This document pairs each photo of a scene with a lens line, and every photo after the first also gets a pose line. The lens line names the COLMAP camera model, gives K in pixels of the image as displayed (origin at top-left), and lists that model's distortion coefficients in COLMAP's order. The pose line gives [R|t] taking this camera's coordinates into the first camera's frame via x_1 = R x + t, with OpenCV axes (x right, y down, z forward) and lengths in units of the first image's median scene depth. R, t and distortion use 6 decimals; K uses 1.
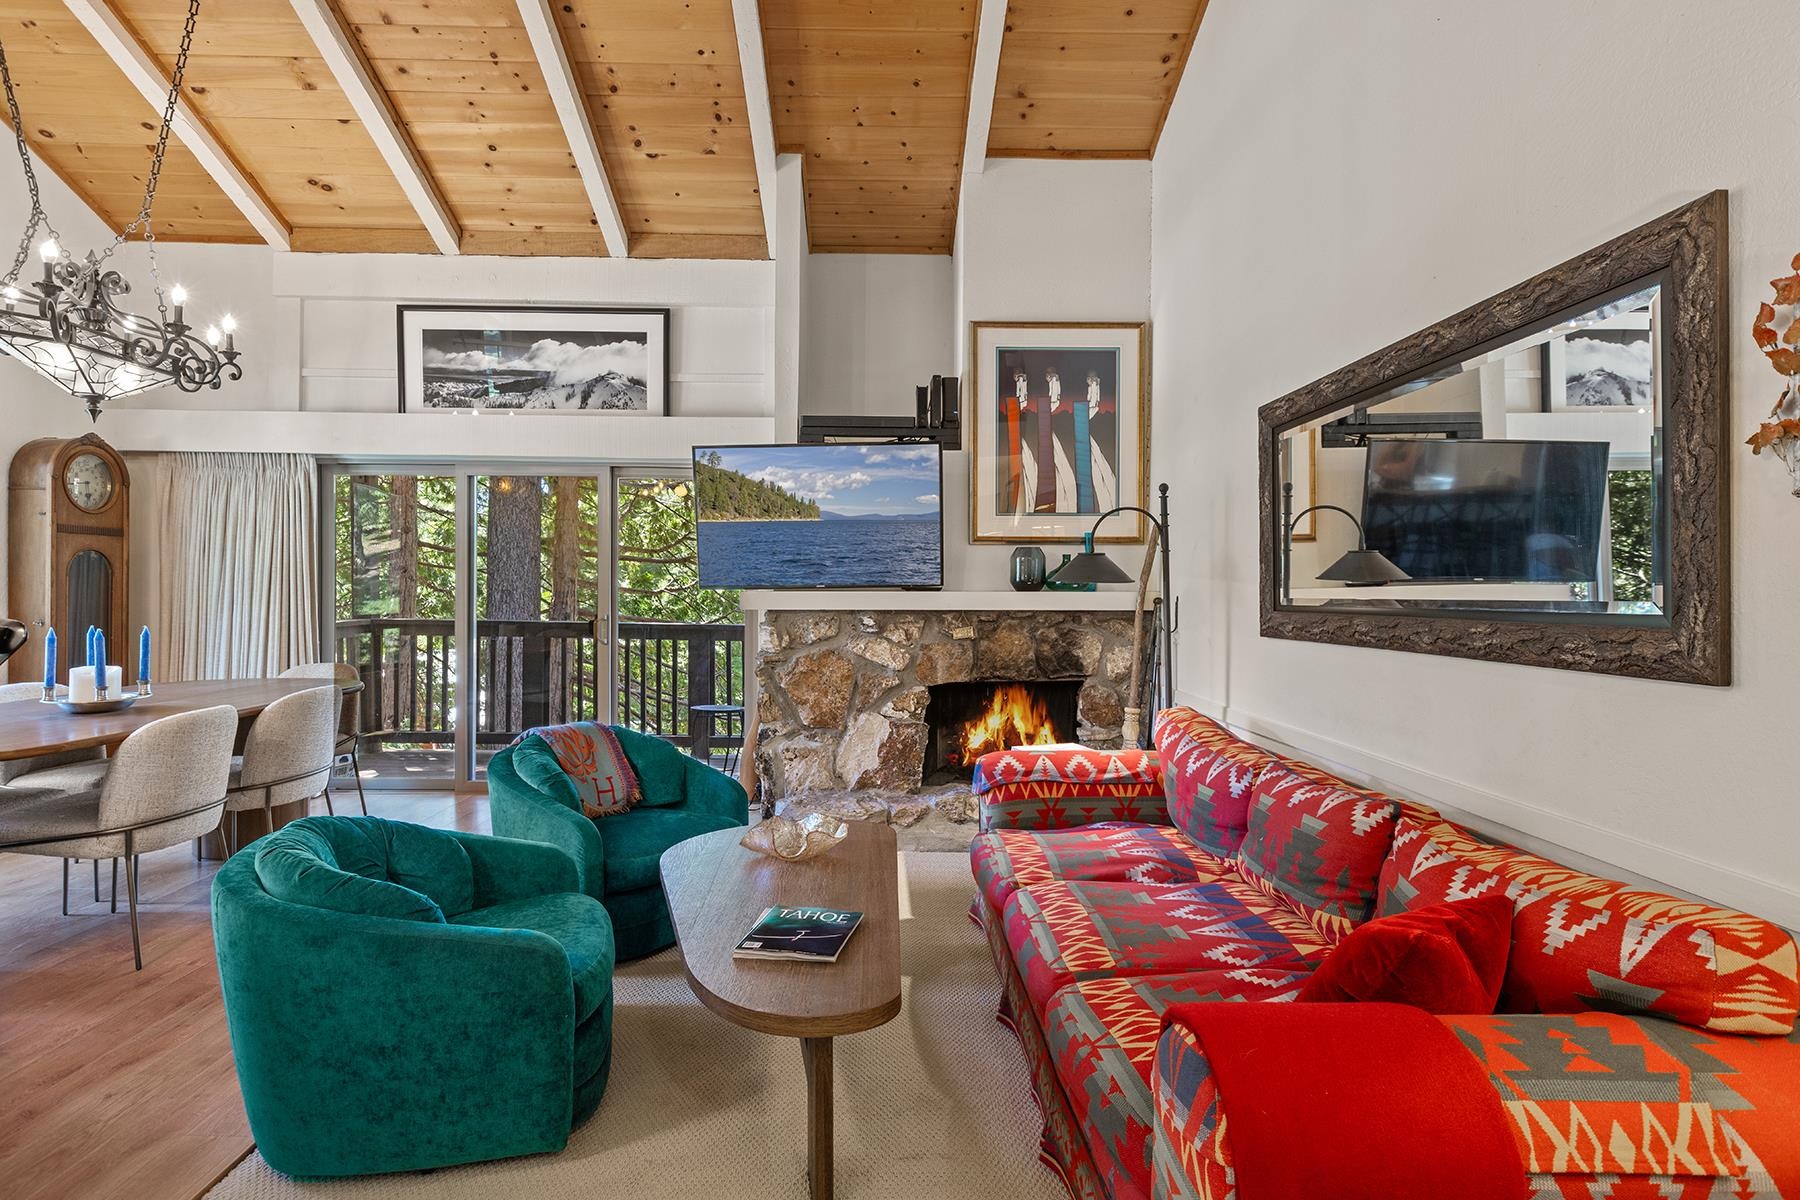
lens RADIAL K [[887.5, 0, 895.9], [0, 887.5, 579.9], [0, 0, 1]] dist [0.000234, 0.000104]
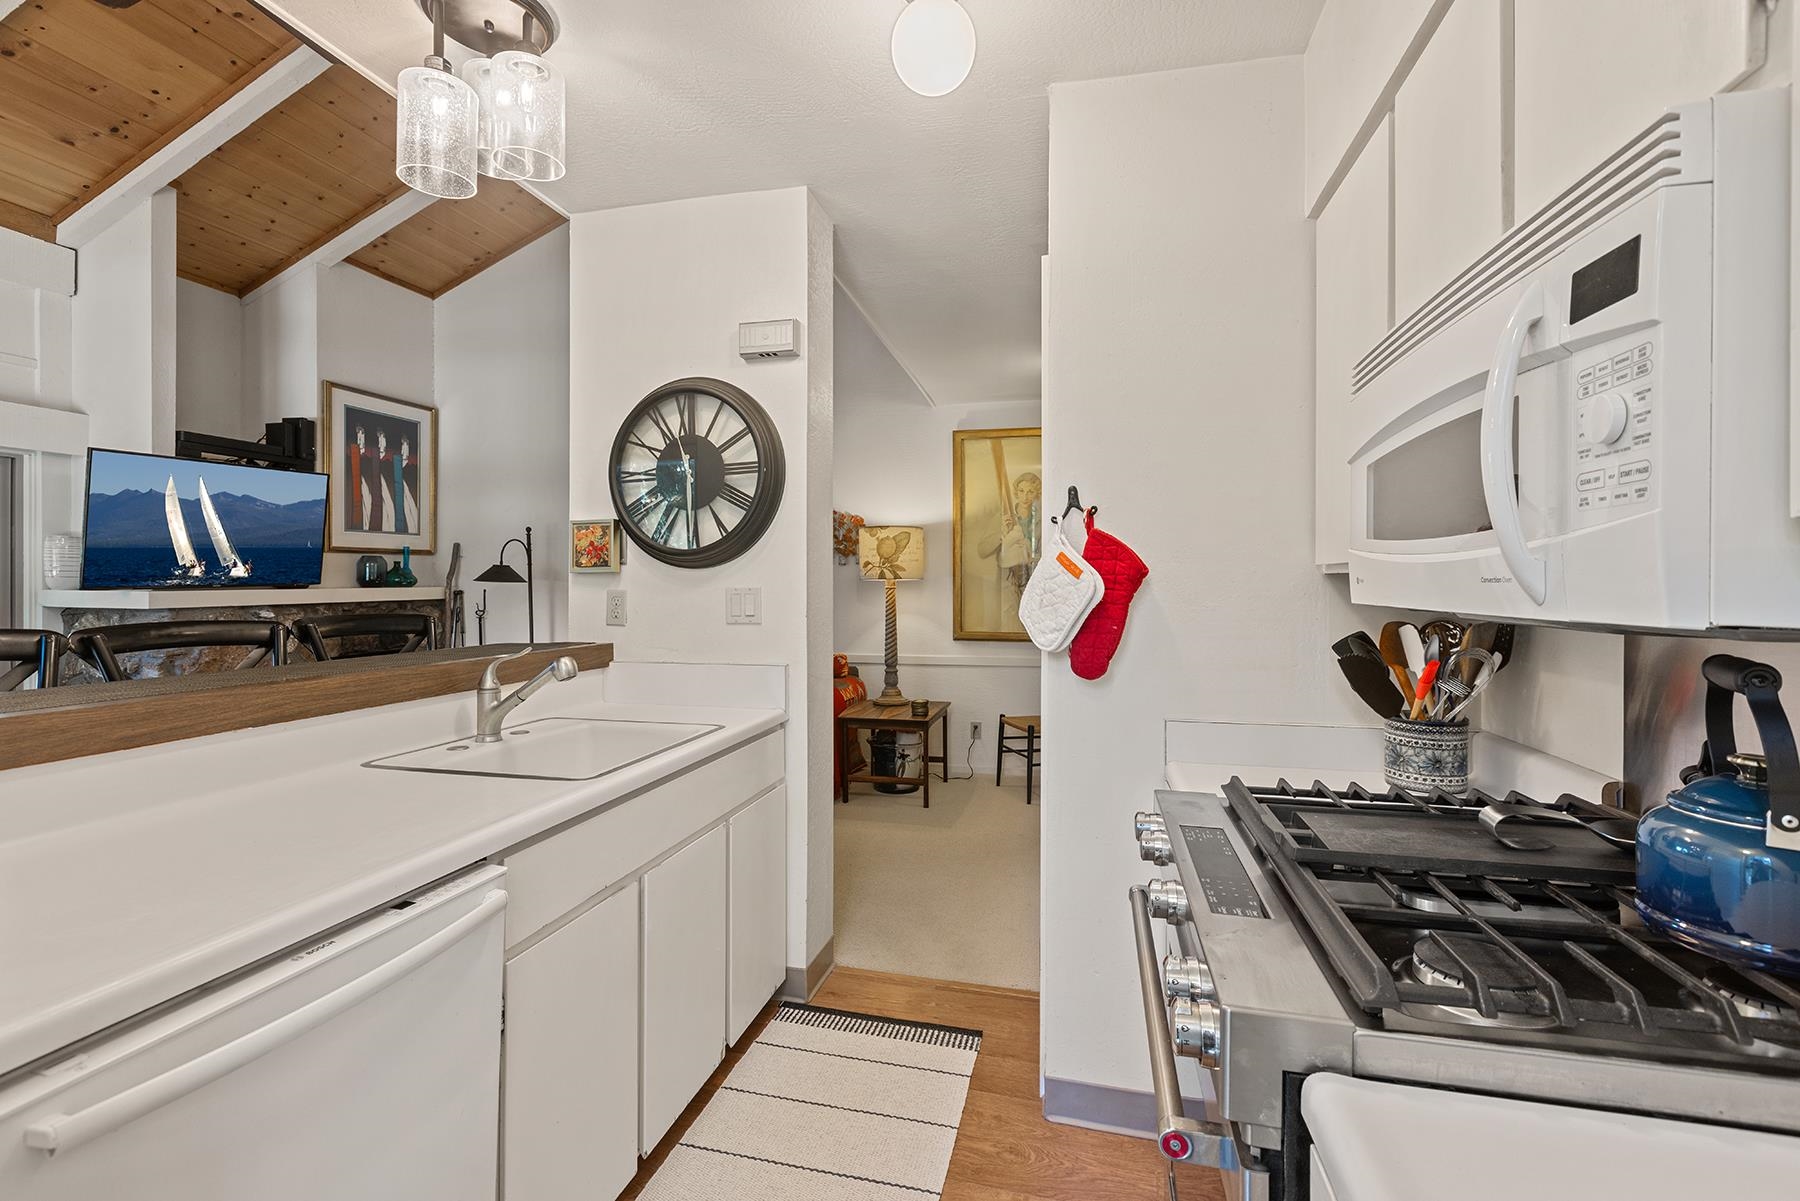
lens RADIAL K [[810.2, 0, 889.2], [0, 810.2, 587.8], [0, 0, 1]] dist [0.001854, 0.000677]
pose [[0.270607, -0.012373, 0.962611, -0.839535], [-0.007261, 0.999863, 0.014893, -0.011396], [-0.962663, -0.011020, 0.270480, -0.118865]]
